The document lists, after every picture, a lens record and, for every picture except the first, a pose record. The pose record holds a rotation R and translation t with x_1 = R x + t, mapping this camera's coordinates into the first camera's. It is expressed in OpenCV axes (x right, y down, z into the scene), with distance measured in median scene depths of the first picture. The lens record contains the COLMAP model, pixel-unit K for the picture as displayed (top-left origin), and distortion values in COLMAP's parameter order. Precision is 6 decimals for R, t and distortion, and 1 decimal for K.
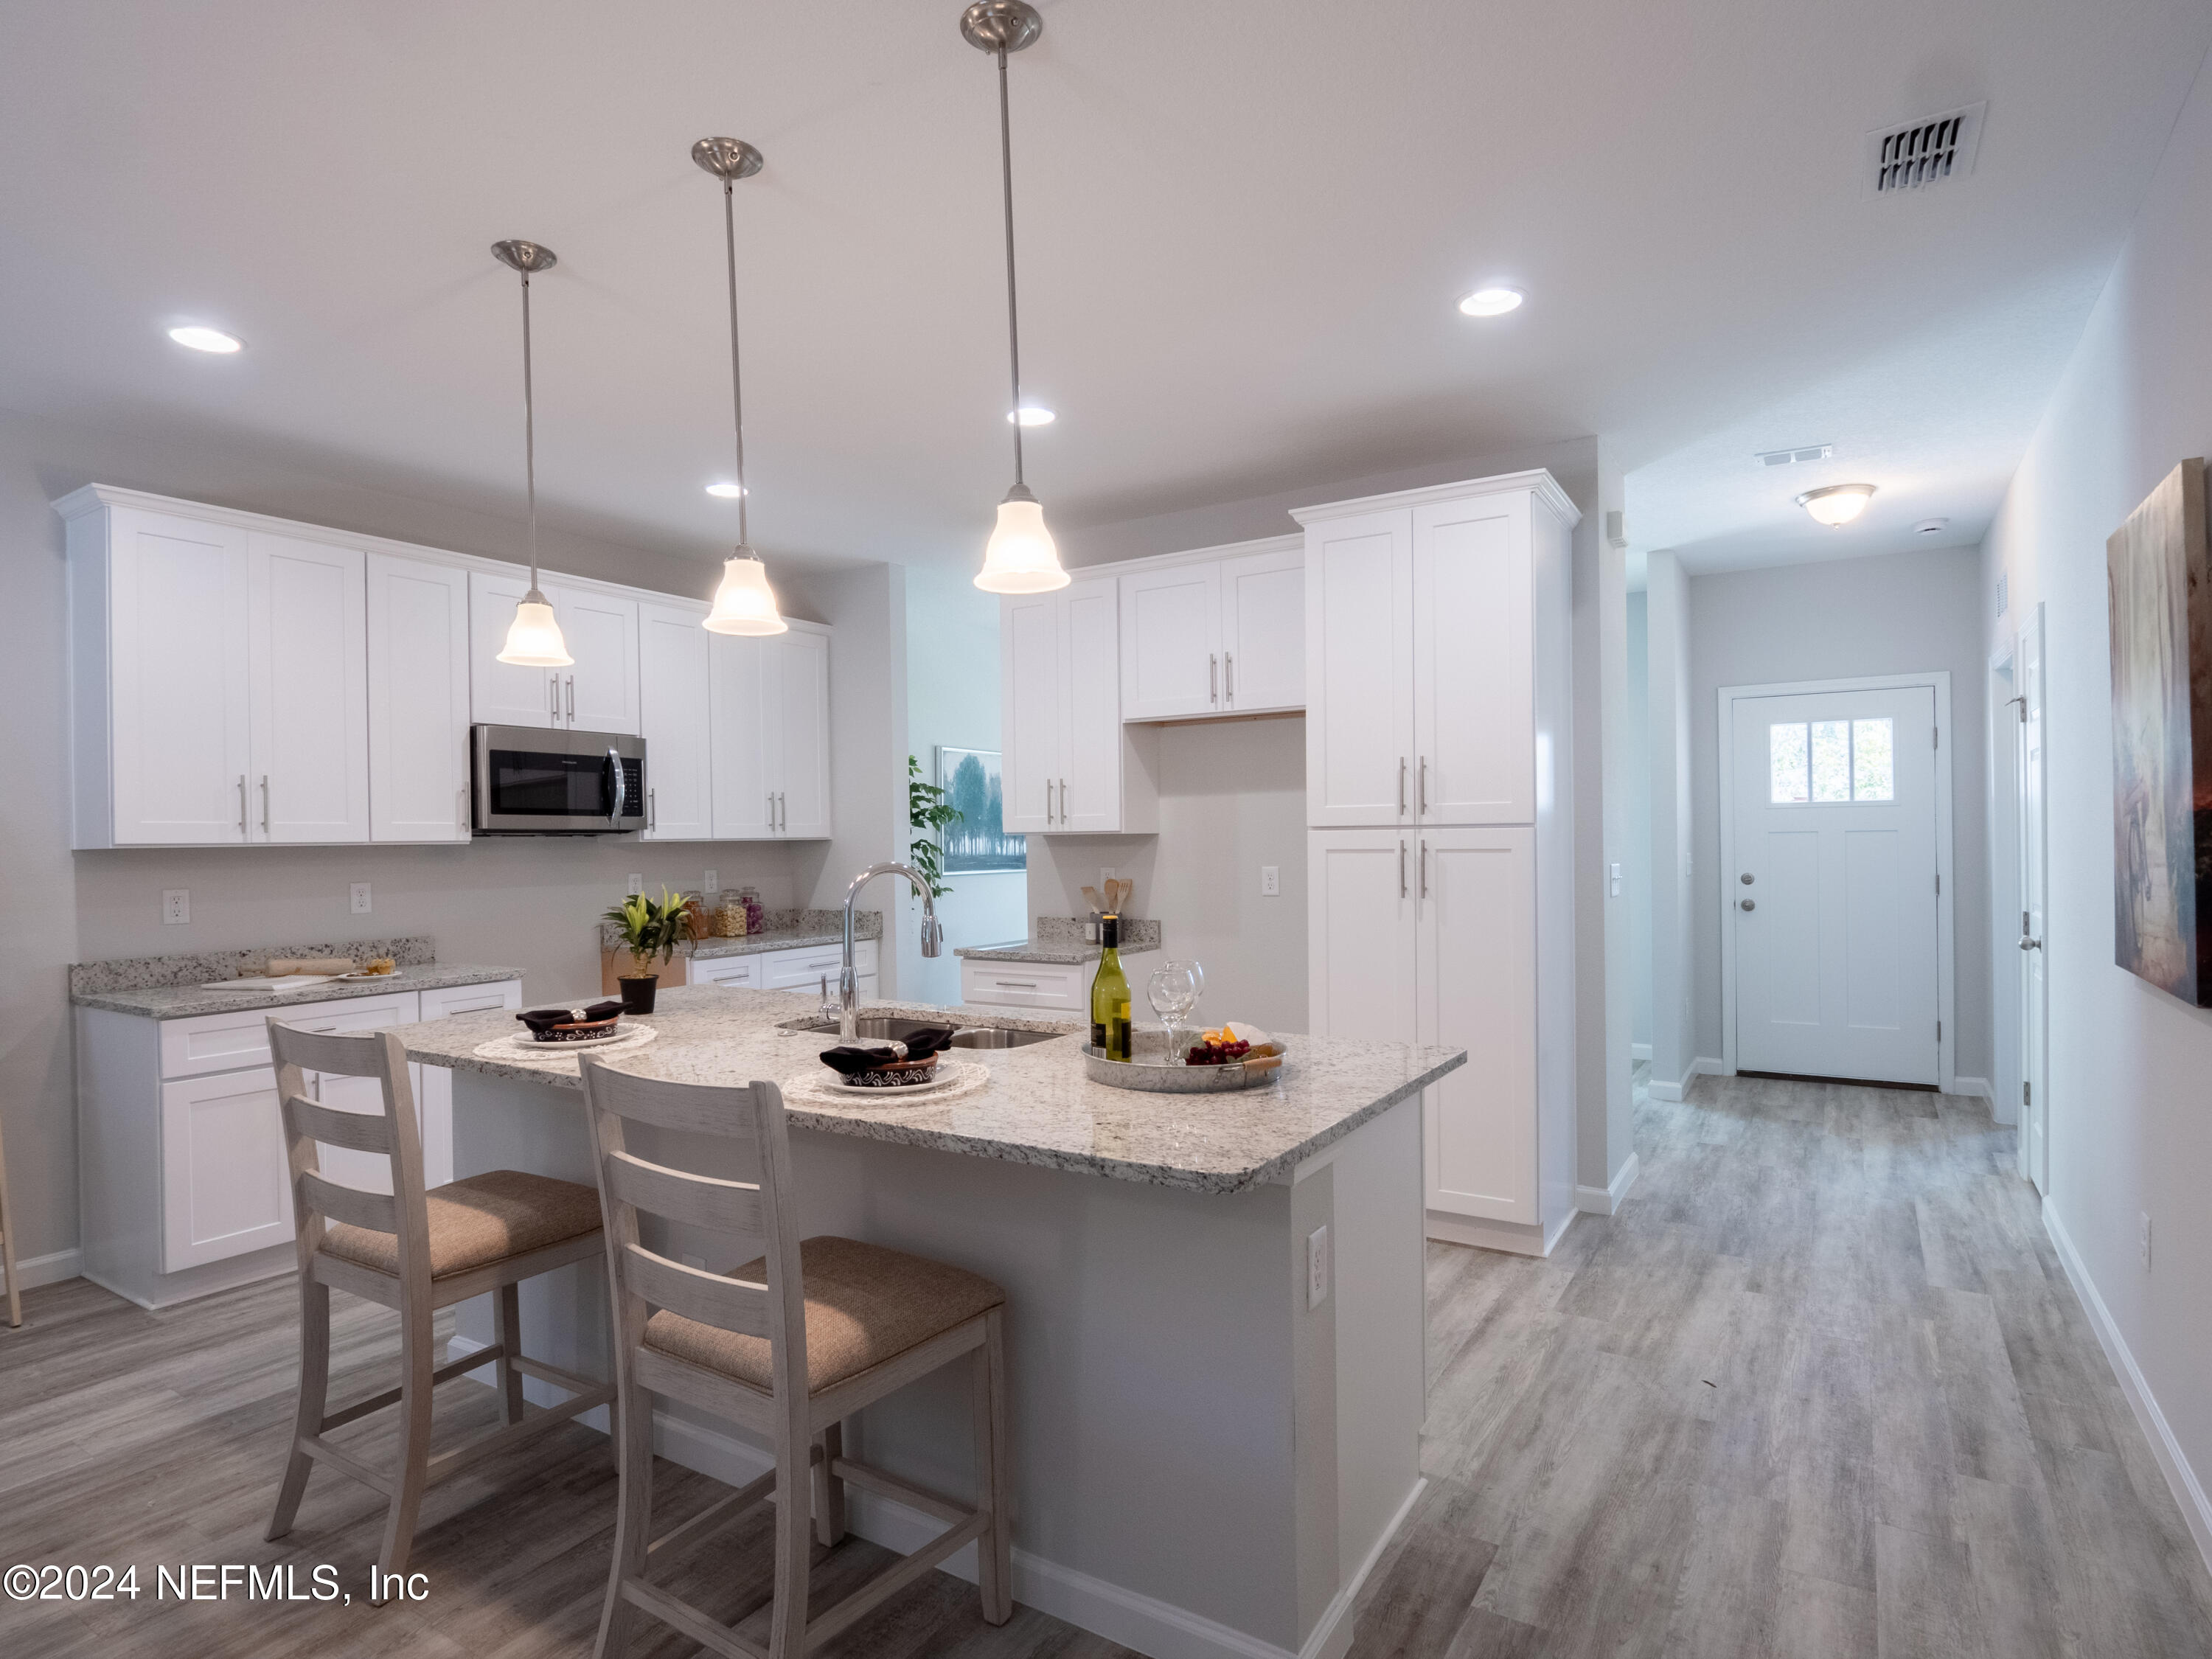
lens RADIAL K [[1190.5, 0, 1096.2], [0, 1190.5, 843.0], [0, 0, 1]] dist [-0.002340, -0.008277]
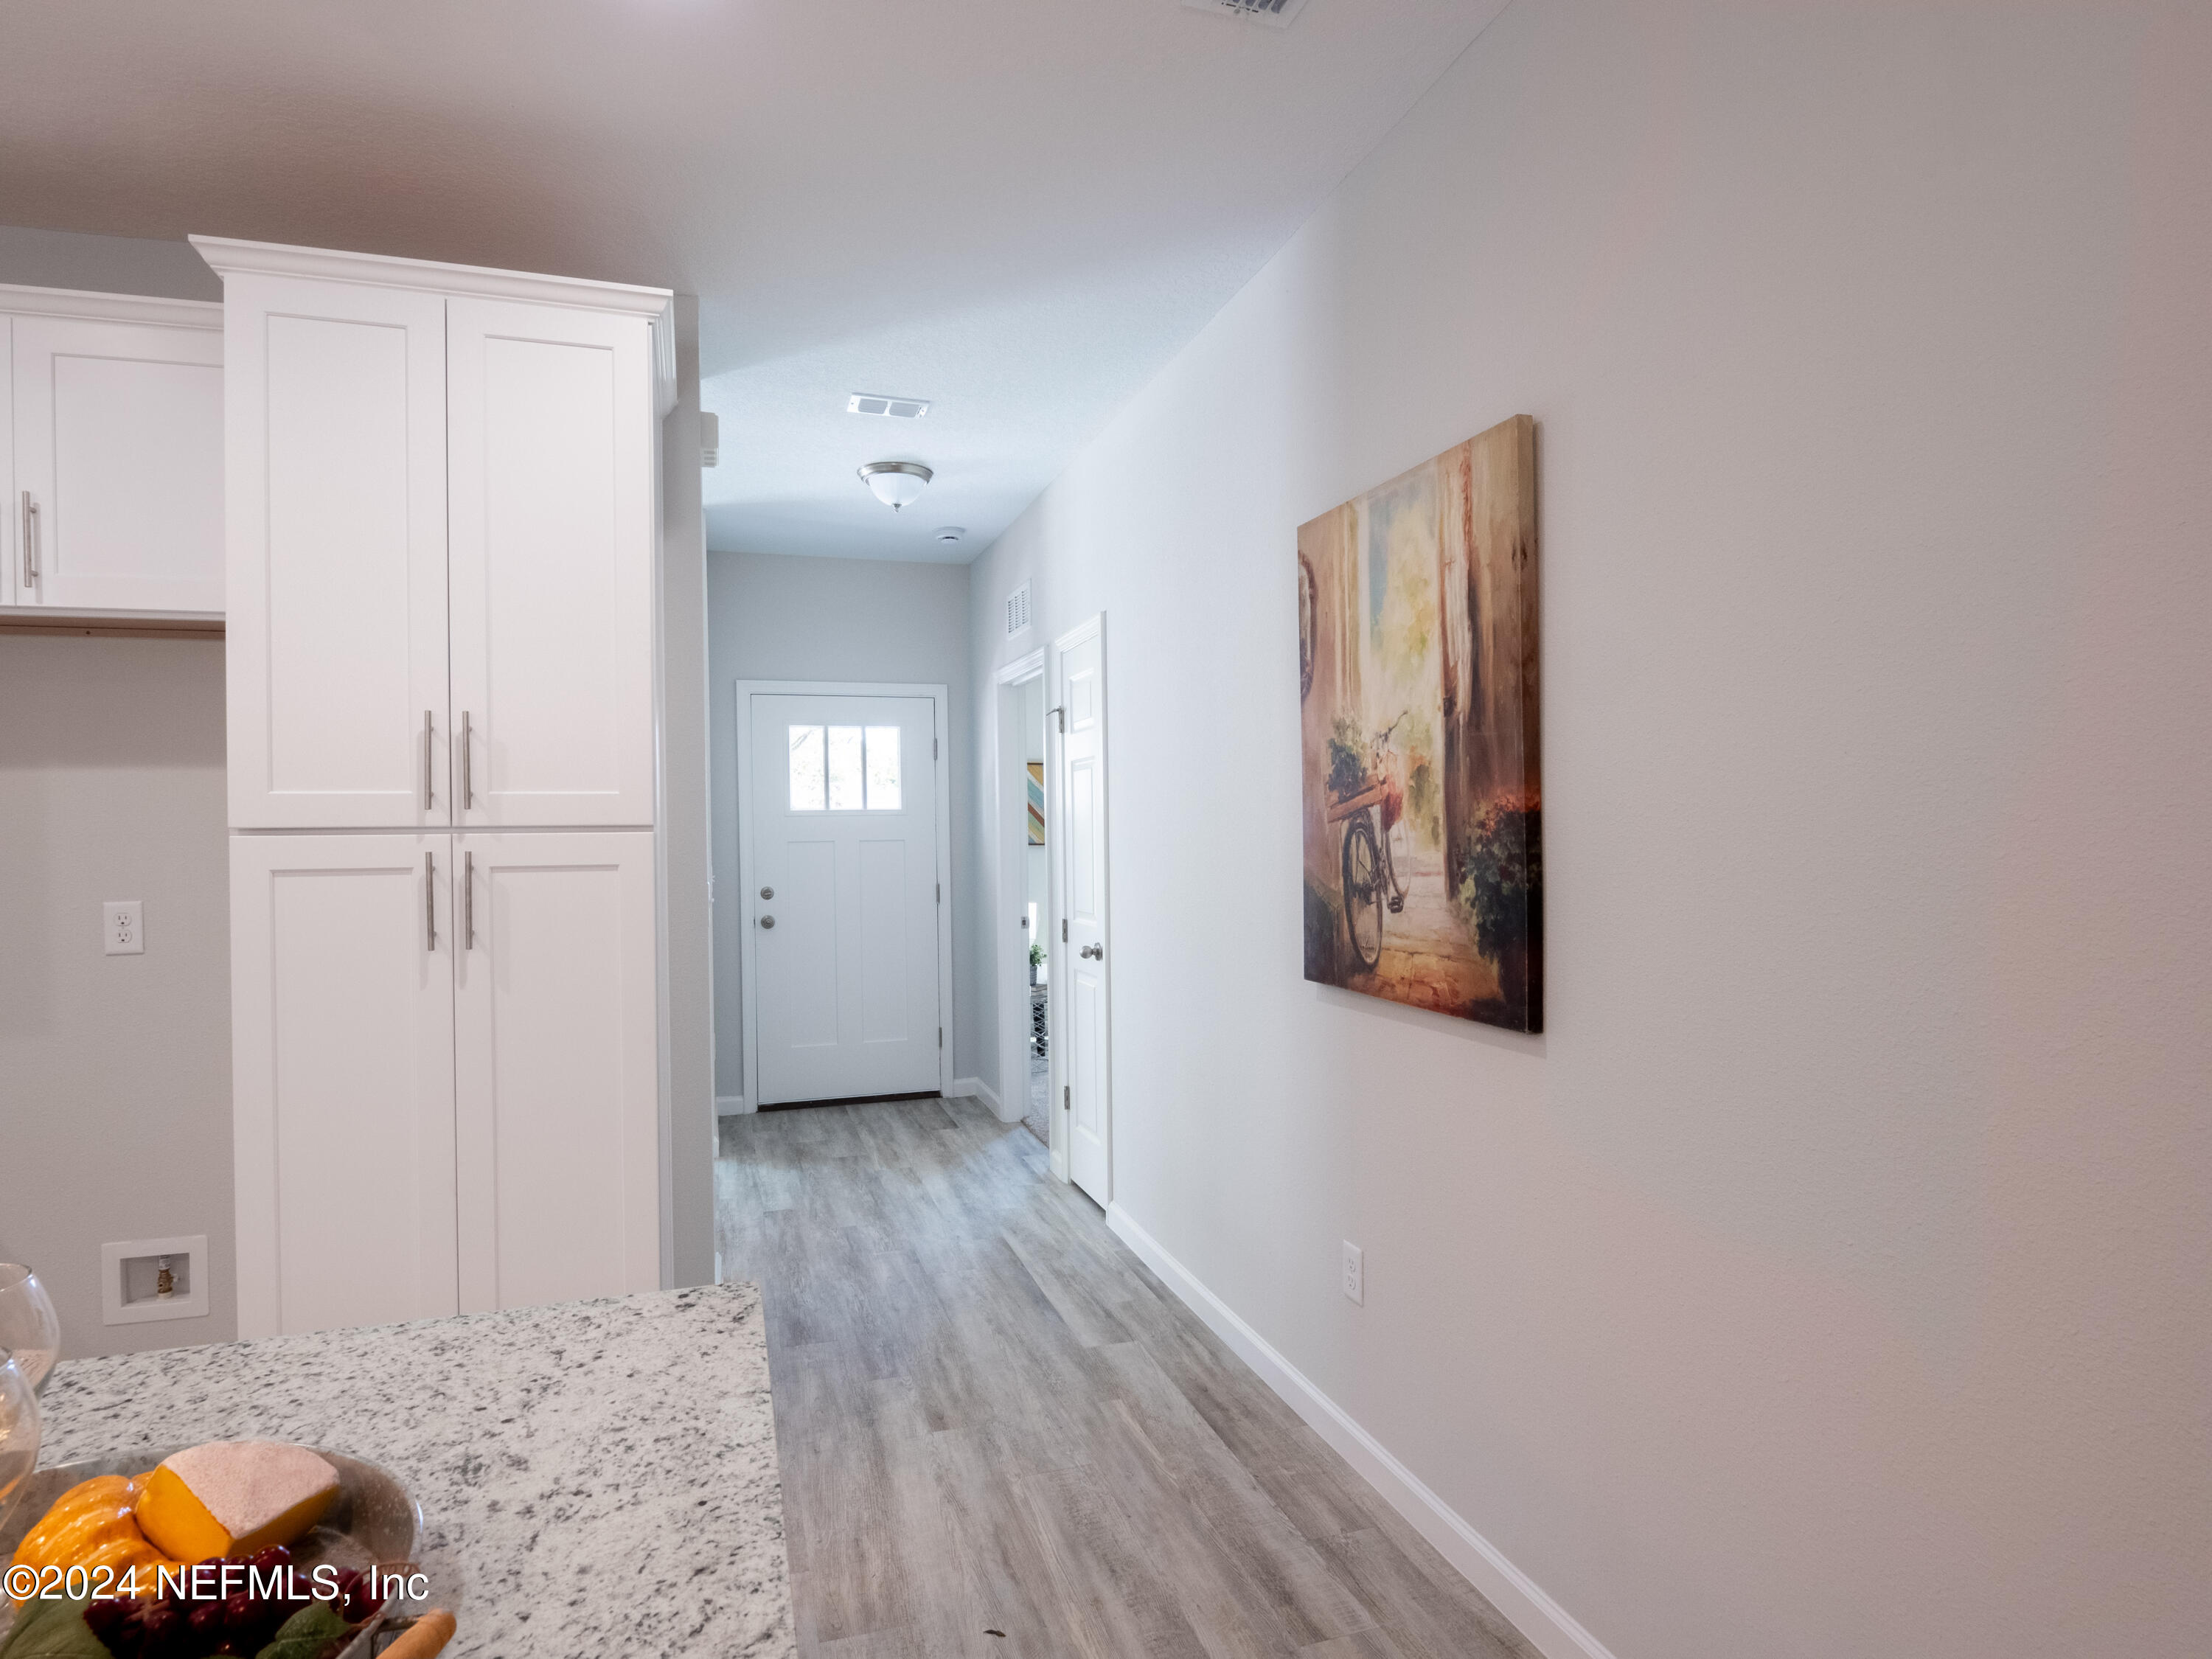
lens RADIAL K [[1189.9, 0, 1087.6], [0, 1189.9, 841.9], [0, 0, 1]] dist [-0.010567, -0.001977]
pose [[0.645303, 0.000280, 0.763927, 0.018562], [0.007820, 0.999945, -0.006972, -0.000881], [-0.763887, 0.010473, 0.645265, 0.355534]]
